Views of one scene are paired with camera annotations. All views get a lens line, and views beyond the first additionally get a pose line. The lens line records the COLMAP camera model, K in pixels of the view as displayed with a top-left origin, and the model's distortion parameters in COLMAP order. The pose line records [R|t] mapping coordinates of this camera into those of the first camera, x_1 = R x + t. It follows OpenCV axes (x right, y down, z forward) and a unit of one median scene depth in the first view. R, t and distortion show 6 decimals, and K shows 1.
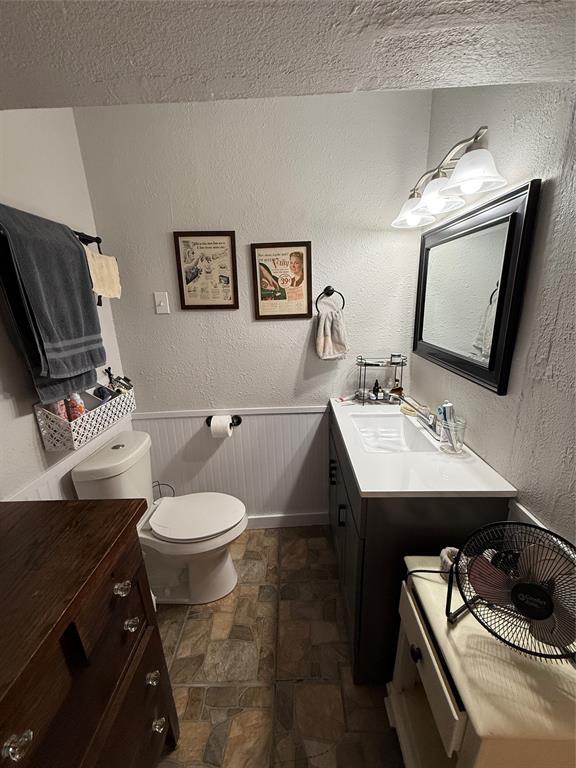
lens RADIAL K [[305.4, 0, 286.8], [0, 305.4, 382.4], [0, 0, 1]] dist [0.001309, -0.000905]
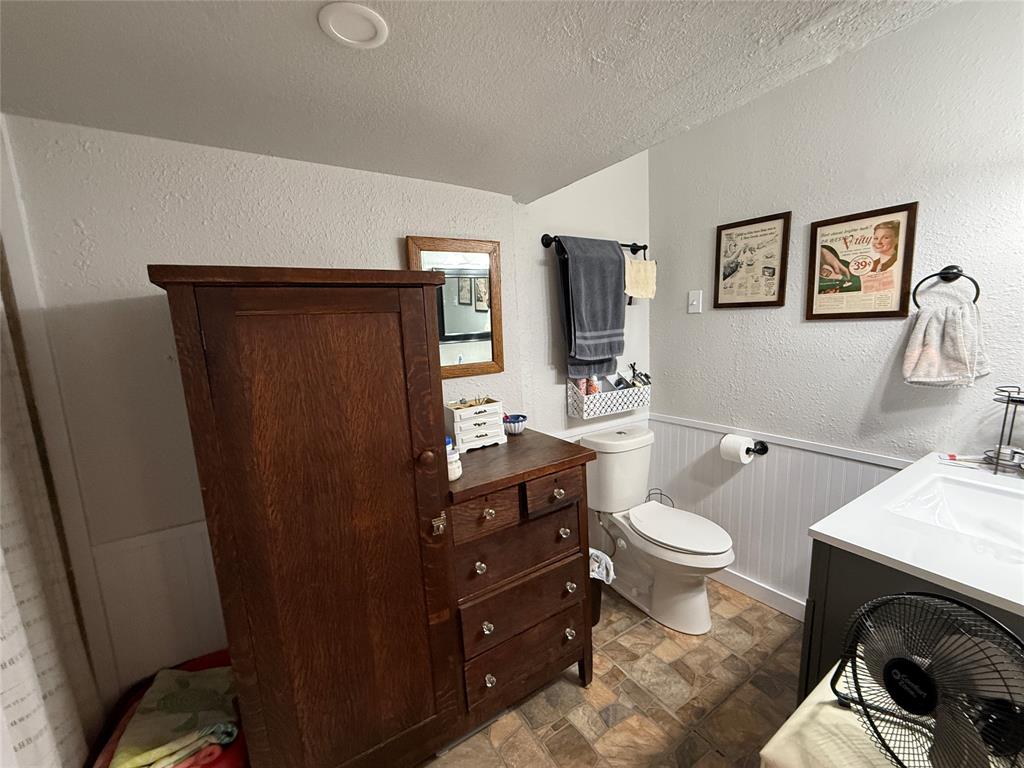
lens RADIAL K [[407.2, 0, 509.9], [0, 407.2, 386.1], [0, 0, 1]] dist [0.001309, -0.000905]
pose [[0.548661, 0.139016, -0.824406, 0.371753], [-0.192935, 0.980516, 0.036938, 0.064371], [0.813478, 0.138791, 0.564792, -0.153908]]
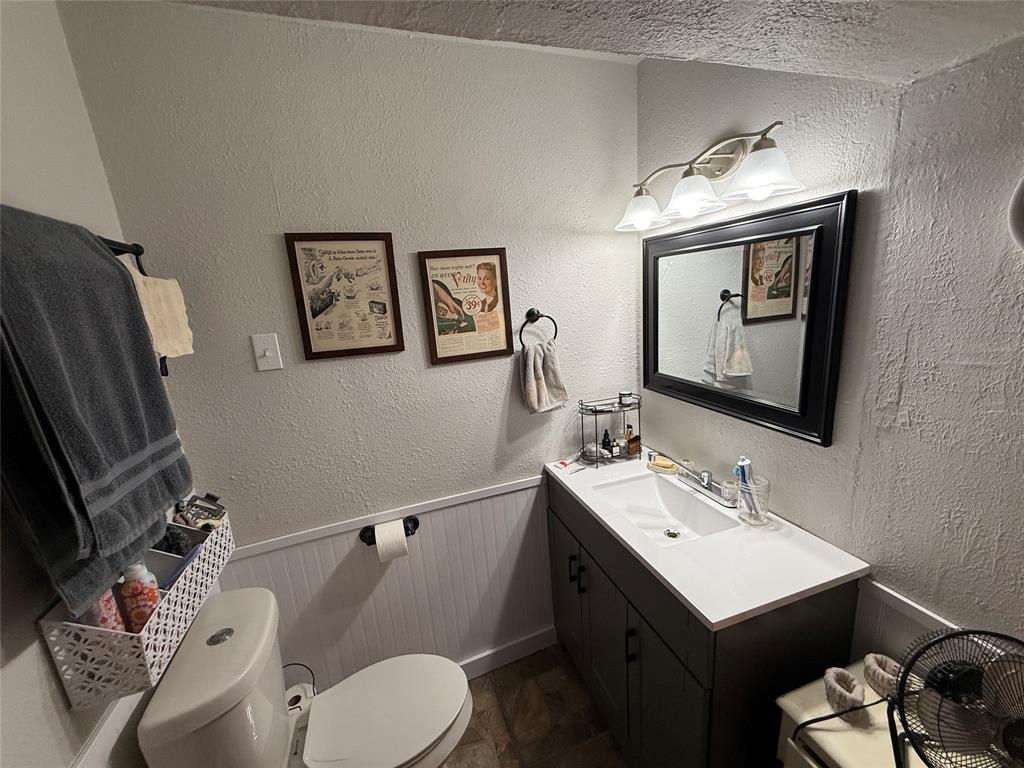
lens RADIAL K [[407.2, 0, 509.9], [0, 407.2, 386.1], [0, 0, 1]] dist [0.001309, -0.000905]
pose [[0.942377, -0.111180, 0.315539, -0.237076], [0.131875, 0.990247, -0.044940, -0.105603], [-0.307465, 0.083962, 0.947848, 0.142020]]
